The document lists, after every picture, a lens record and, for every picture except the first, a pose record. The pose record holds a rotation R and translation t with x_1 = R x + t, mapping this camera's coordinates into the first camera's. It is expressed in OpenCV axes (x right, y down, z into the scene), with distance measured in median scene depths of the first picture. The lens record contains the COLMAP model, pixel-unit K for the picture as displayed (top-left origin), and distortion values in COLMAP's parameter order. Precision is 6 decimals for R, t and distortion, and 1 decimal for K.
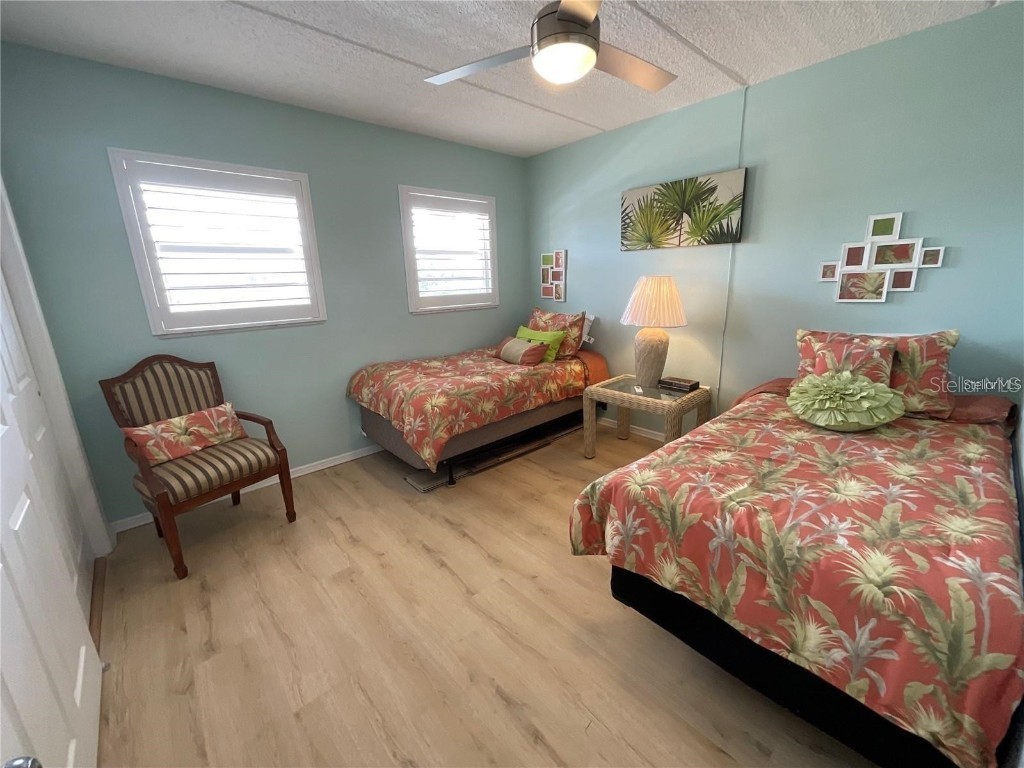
lens RADIAL K [[416.6, 0, 512.8], [0, 416.6, 385.4], [0, 0, 1]] dist [-0.001994, 0.000114]
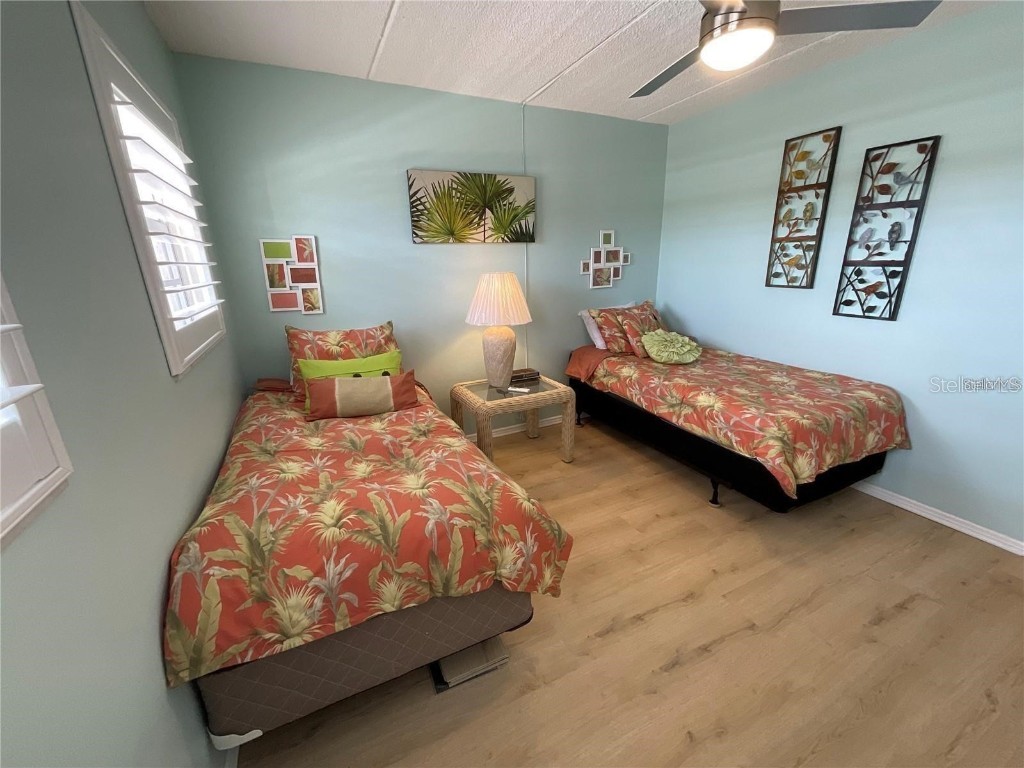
lens RADIAL K [[416.6, 0, 512.8], [0, 416.6, 385.4], [0, 0, 1]] dist [-0.001994, 0.000114]
pose [[0.282909, -0.256353, 0.924254, -0.599544], [0.259744, 0.948091, 0.183458, -0.181988], [-0.923307, 0.188168, 0.334810, 0.694658]]
